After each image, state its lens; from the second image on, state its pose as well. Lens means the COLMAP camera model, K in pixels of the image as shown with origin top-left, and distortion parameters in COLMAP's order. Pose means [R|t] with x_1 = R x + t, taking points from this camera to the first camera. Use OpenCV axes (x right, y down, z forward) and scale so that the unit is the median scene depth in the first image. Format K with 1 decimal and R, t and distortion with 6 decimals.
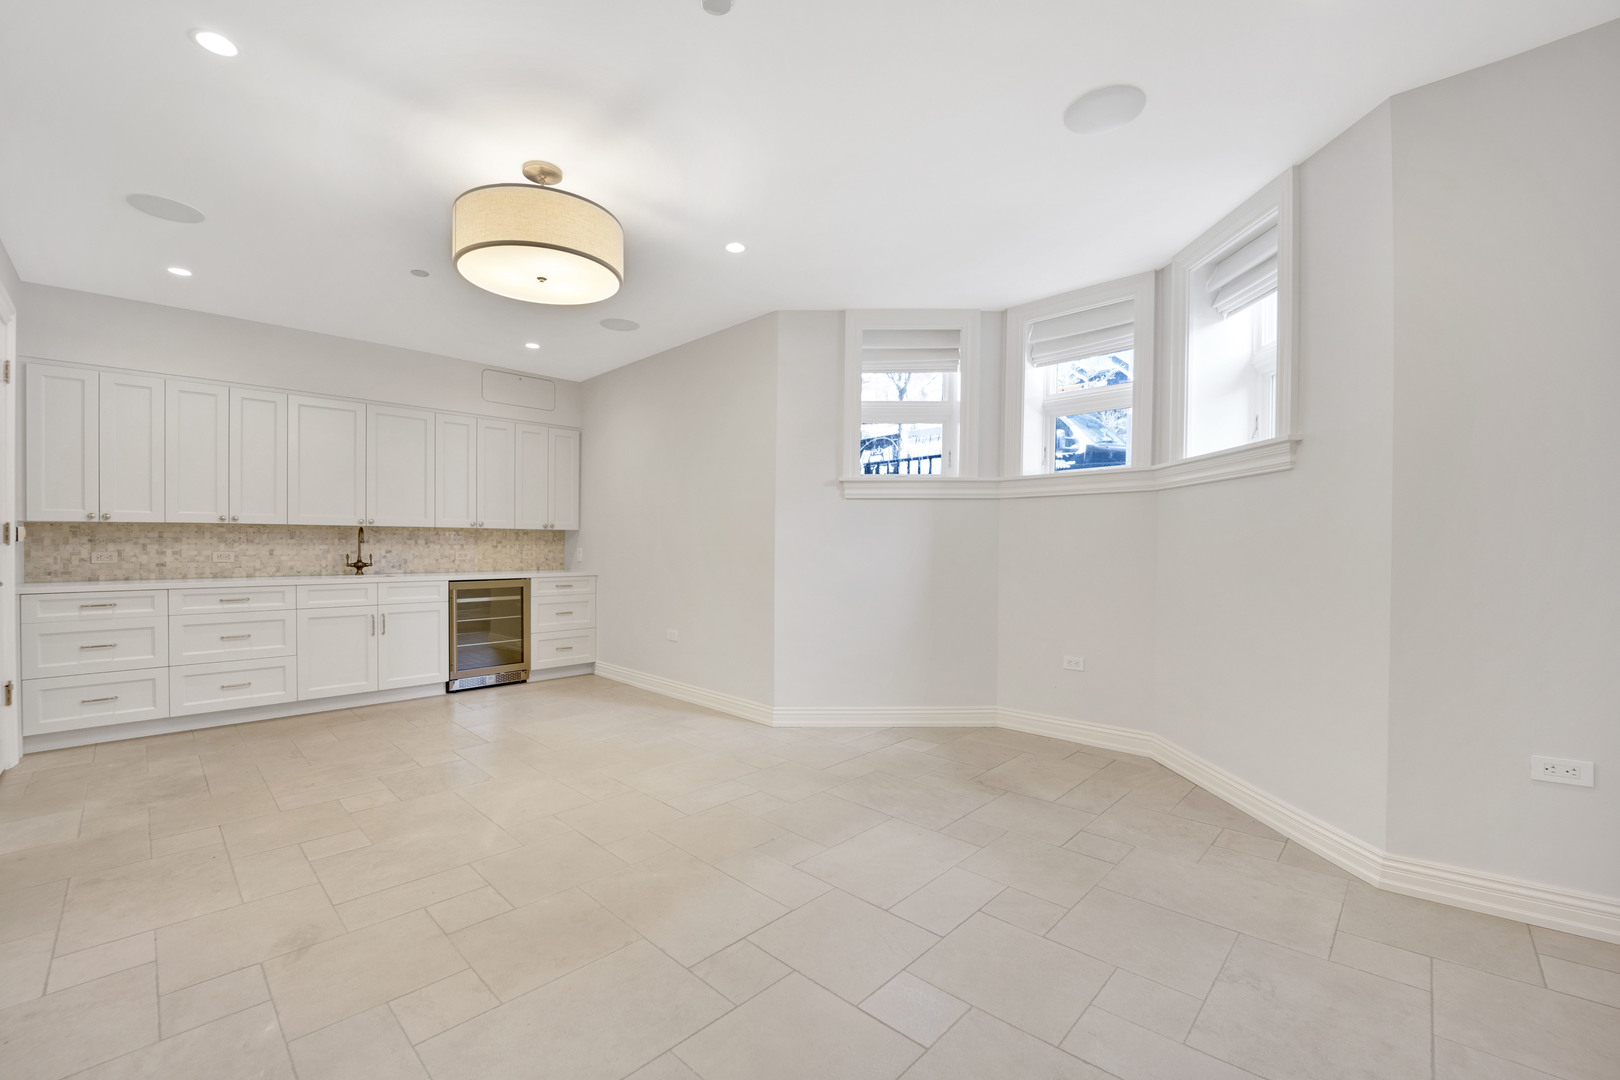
lens RADIAL K [[671.8, 0, 776.3], [0, 671.8, 555.5], [0, 0, 1]] dist [-0.017929, -0.001313]
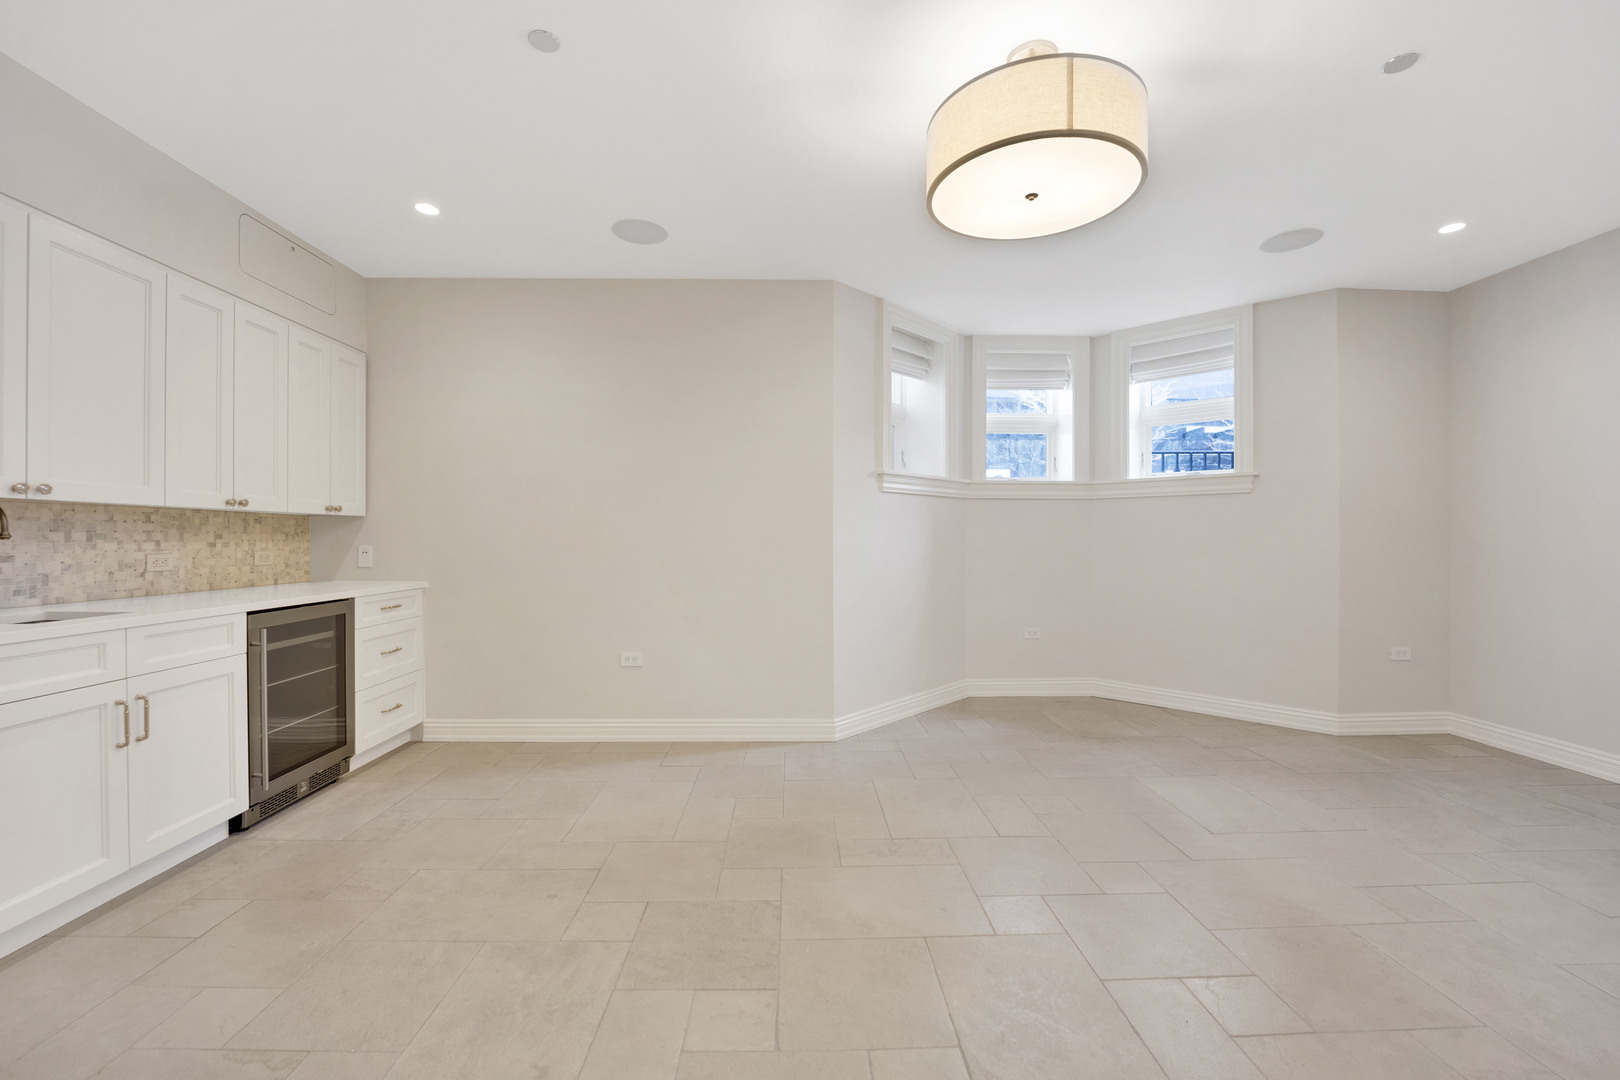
lens RADIAL K [[671.8, 0, 813.4], [0, 671.8, 550.6], [0, 0, 1]] dist [-0.017929, -0.001313]
pose [[0.676724, -0.016093, 0.736061, -0.526184], [0.012949, 0.999867, 0.009955, -0.008019], [-0.736123, 0.002794, 0.676842, 0.316468]]
